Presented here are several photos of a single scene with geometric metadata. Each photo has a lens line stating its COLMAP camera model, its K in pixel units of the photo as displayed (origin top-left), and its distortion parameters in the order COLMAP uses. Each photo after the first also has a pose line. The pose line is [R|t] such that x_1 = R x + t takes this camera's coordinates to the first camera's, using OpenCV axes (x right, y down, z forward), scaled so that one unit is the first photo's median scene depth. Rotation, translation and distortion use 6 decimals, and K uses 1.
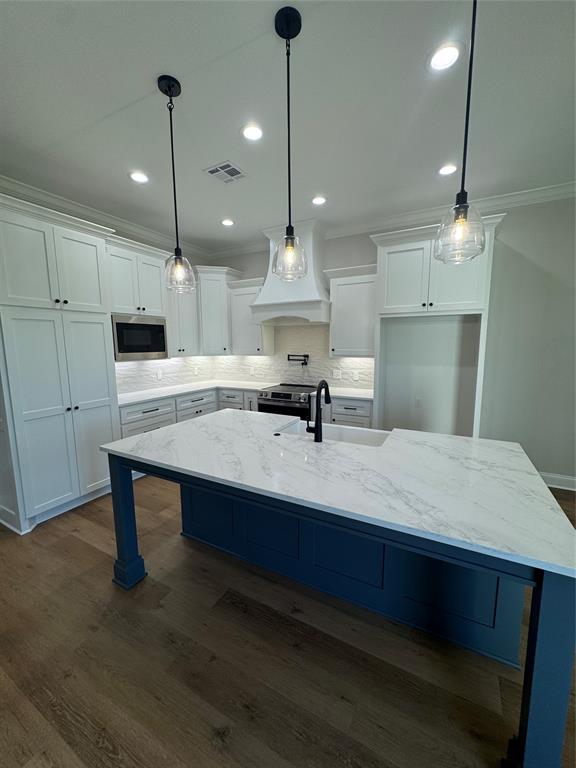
lens RADIAL K [[306.0, 0, 287.3], [0, 306.0, 386.2], [0, 0, 1]] dist [0.002365, 0.000106]
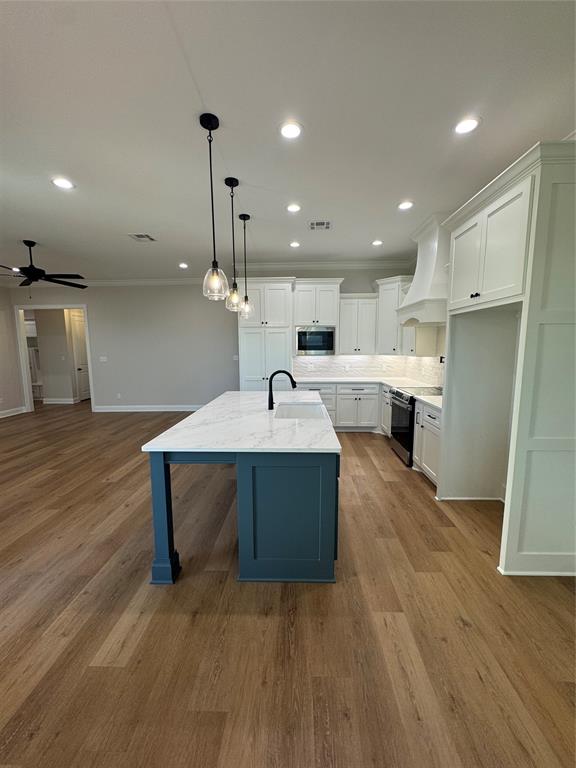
lens RADIAL K [[306.0, 0, 288.7], [0, 306.0, 385.2], [0, 0, 1]] dist [0.002365, 0.000106]
pose [[0.443291, 0.120858, -0.888193, 0.786603], [-0.124557, 0.989561, 0.072486, -0.031495], [0.887681, 0.078498, 0.453718, 0.203627]]
